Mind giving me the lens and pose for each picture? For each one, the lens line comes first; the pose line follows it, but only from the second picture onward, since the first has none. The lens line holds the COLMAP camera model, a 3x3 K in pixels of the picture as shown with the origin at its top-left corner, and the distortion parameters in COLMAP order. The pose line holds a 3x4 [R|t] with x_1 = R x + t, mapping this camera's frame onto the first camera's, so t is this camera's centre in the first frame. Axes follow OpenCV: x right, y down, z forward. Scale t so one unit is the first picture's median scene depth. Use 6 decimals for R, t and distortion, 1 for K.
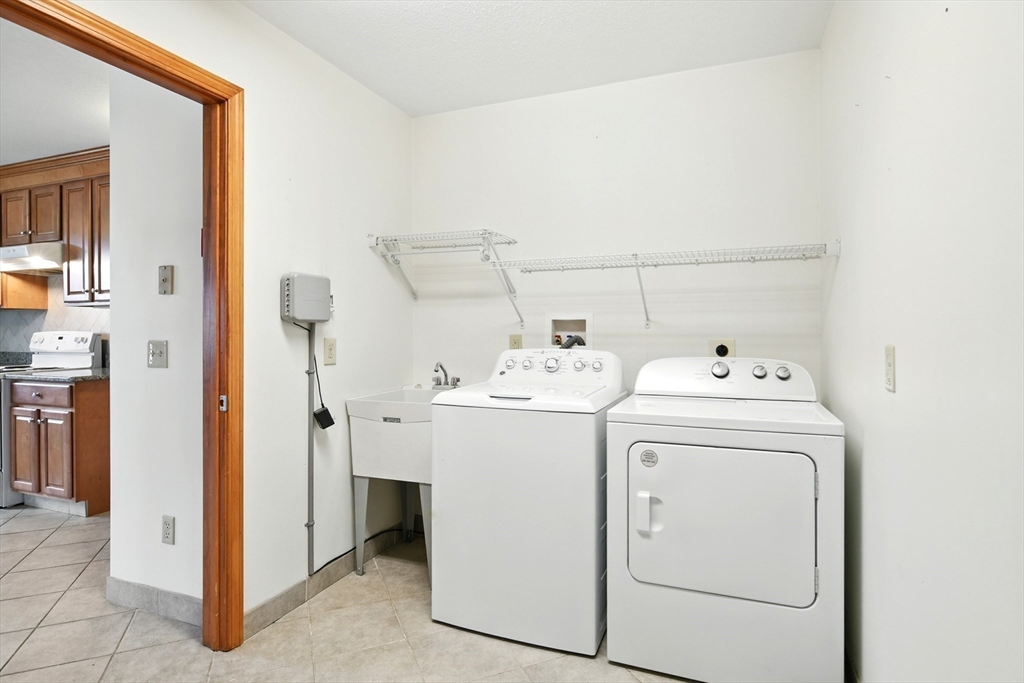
lens RADIAL K [[528.0, 0, 517.6], [0, 528.0, 333.3], [0, 0, 1]] dist [-0.001709, 0.000447]
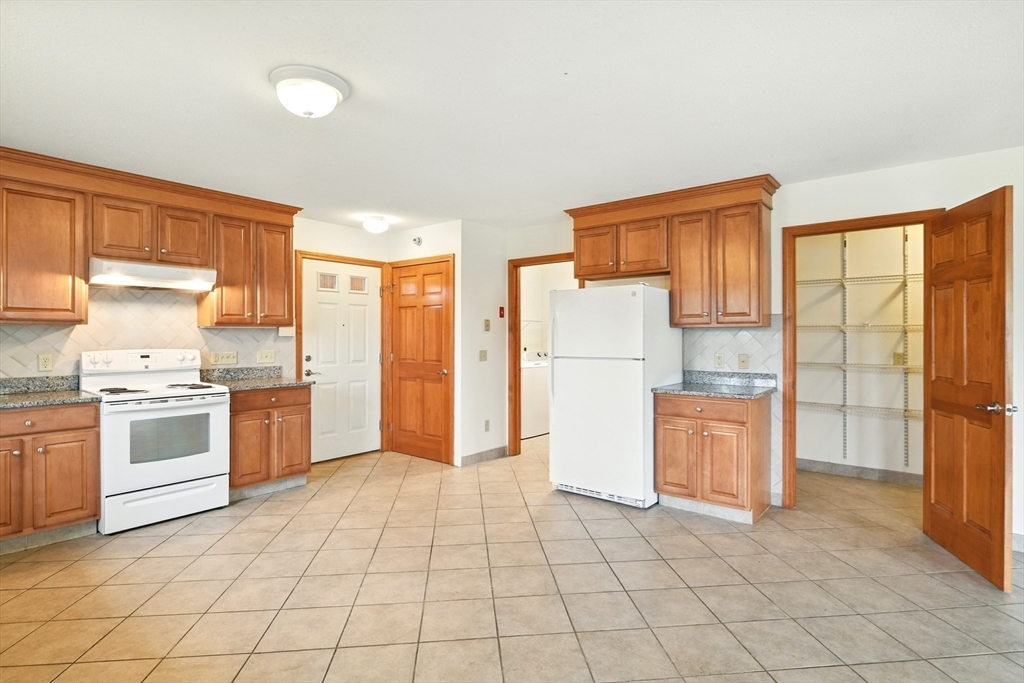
lens RADIAL K [[516.1, 0, 517.8], [0, 516.1, 340.6], [0, 0, 1]] dist [-0.005687, 0.000383]
pose [[0.308073, -0.006171, 0.951343, -1.673160], [0.006885, 0.999967, 0.004257, -0.021207], [-0.951338, 0.005239, 0.308105, 0.063794]]
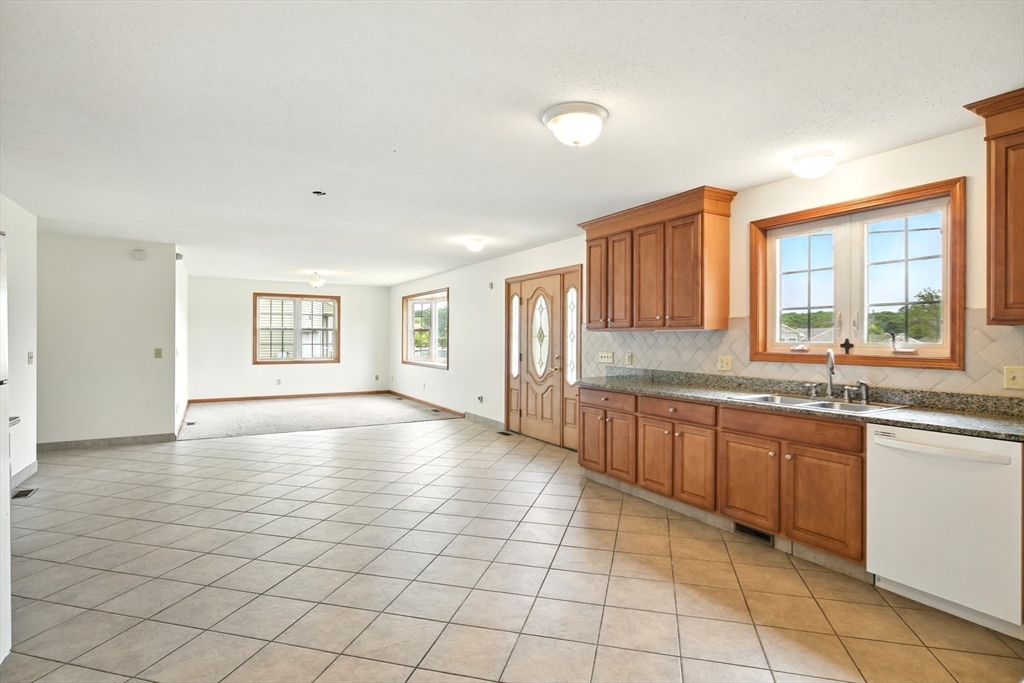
lens RADIAL K [[521.8, 0, 516.7], [0, 521.8, 336.6], [0, 0, 1]] dist [-0.004169, -0.000065]
pose [[-0.625681, -0.003144, -0.780073, -0.578763], [-0.009262, 0.999951, 0.003398, -0.030907], [0.780024, 0.009351, -0.625680, 0.860910]]
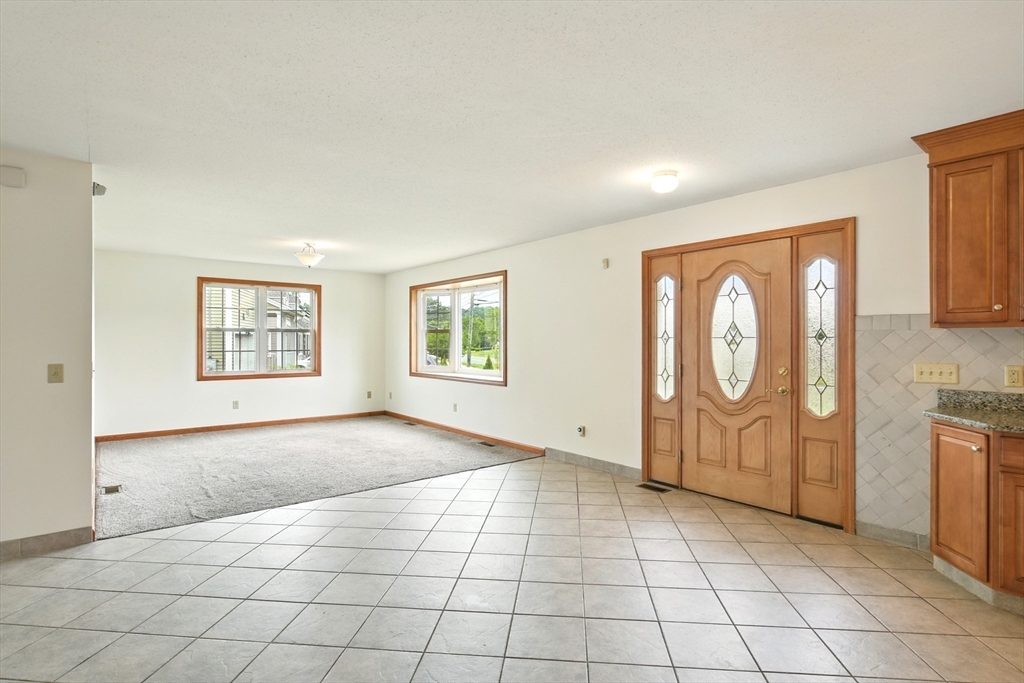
lens RADIAL K [[516.1, 0, 517.8], [0, 516.1, 340.6], [0, 0, 1]] dist [-0.005687, 0.000383]
pose [[-0.496288, -0.000504, -0.868158, -0.806042], [-0.006593, 0.999973, 0.003188, -0.021934], [0.868133, 0.007306, -0.496278, 0.000599]]
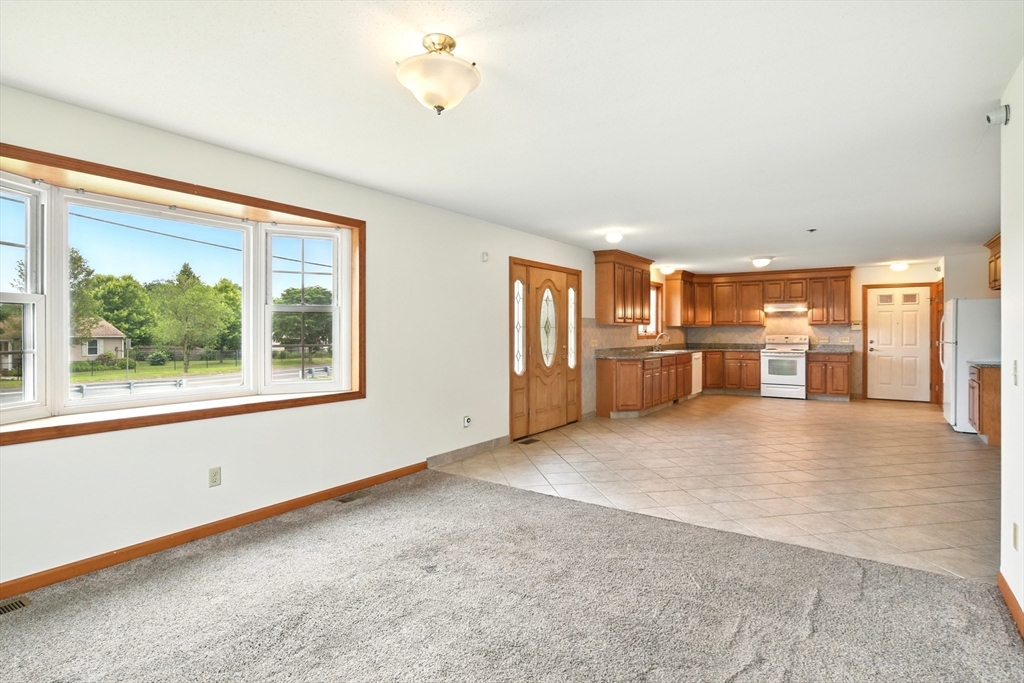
lens RADIAL K [[528.0, 0, 517.6], [0, 528.0, 333.3], [0, 0, 1]] dist [-0.001709, 0.000447]
pose [[0.973338, 0.001658, -0.229371, -1.651700], [-0.002283, 0.999994, -0.002460, -0.003987], [0.229366, 0.002919, 0.973336, -1.859193]]
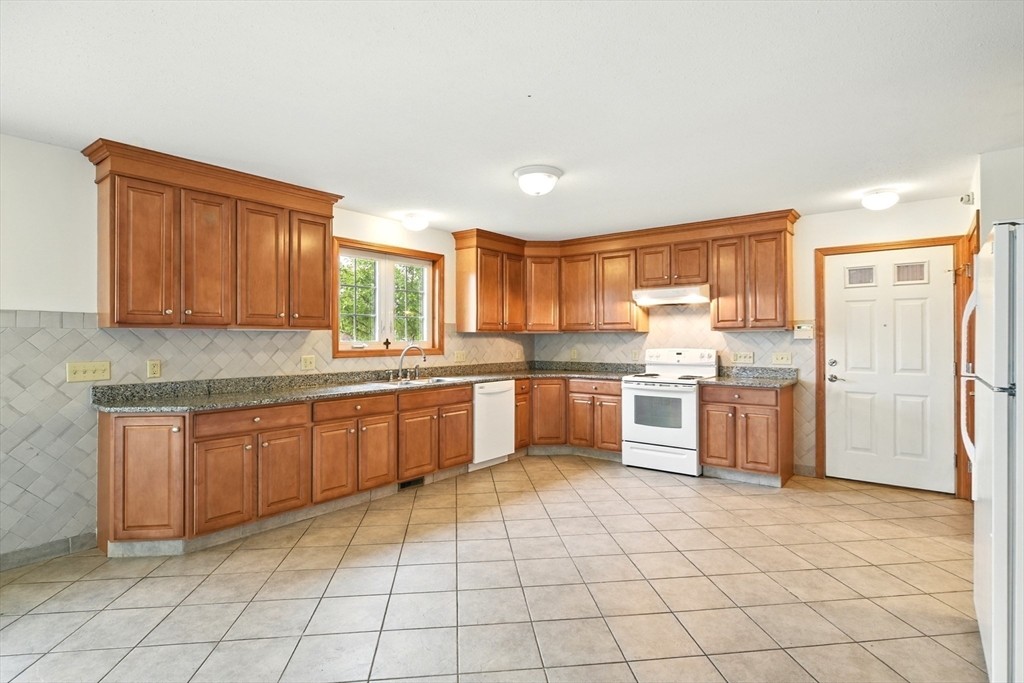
lens RADIAL K [[521.8, 0, 516.7], [0, 521.8, 336.6], [0, 0, 1]] dist [-0.004169, -0.000065]
pose [[0.953951, -0.001660, -0.299958, -0.928296], [-0.001867, 0.999932, -0.011470, -0.019761], [0.299956, 0.011502, 0.953884, -0.419052]]
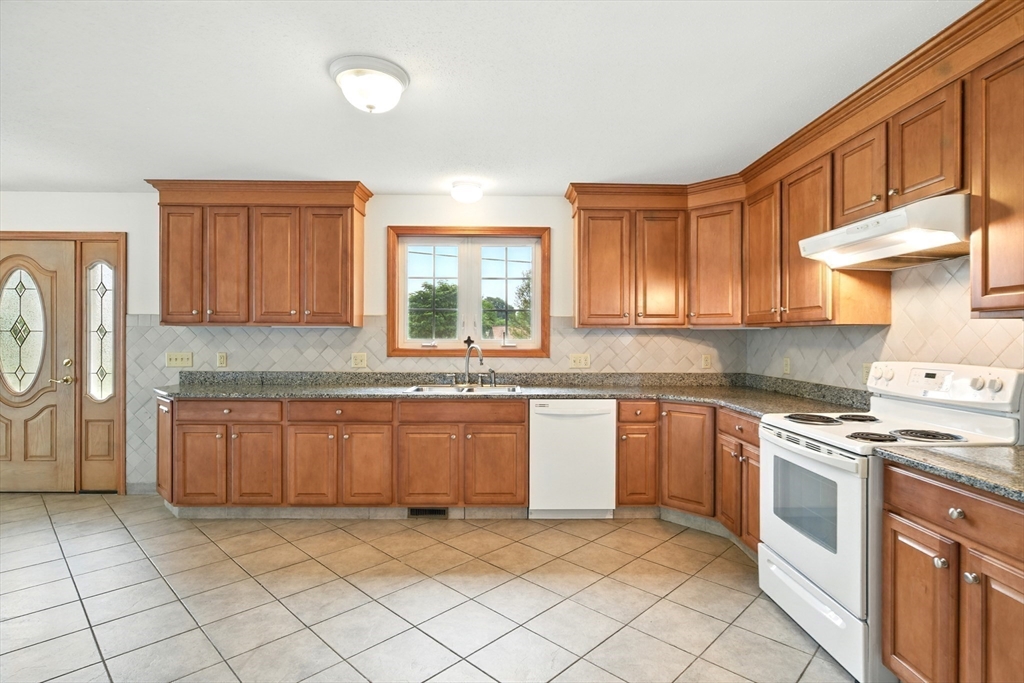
lens RADIAL K [[517.7, 0, 513.7], [0, 517.7, 336.9], [0, 0, 1]] dist [-0.003048, -0.000021]
pose [[0.371657, 0.003462, -0.928364, -0.563168], [-0.013090, 0.999913, -0.001511, -0.027345], [0.928278, 0.012714, 0.371670, 0.416560]]
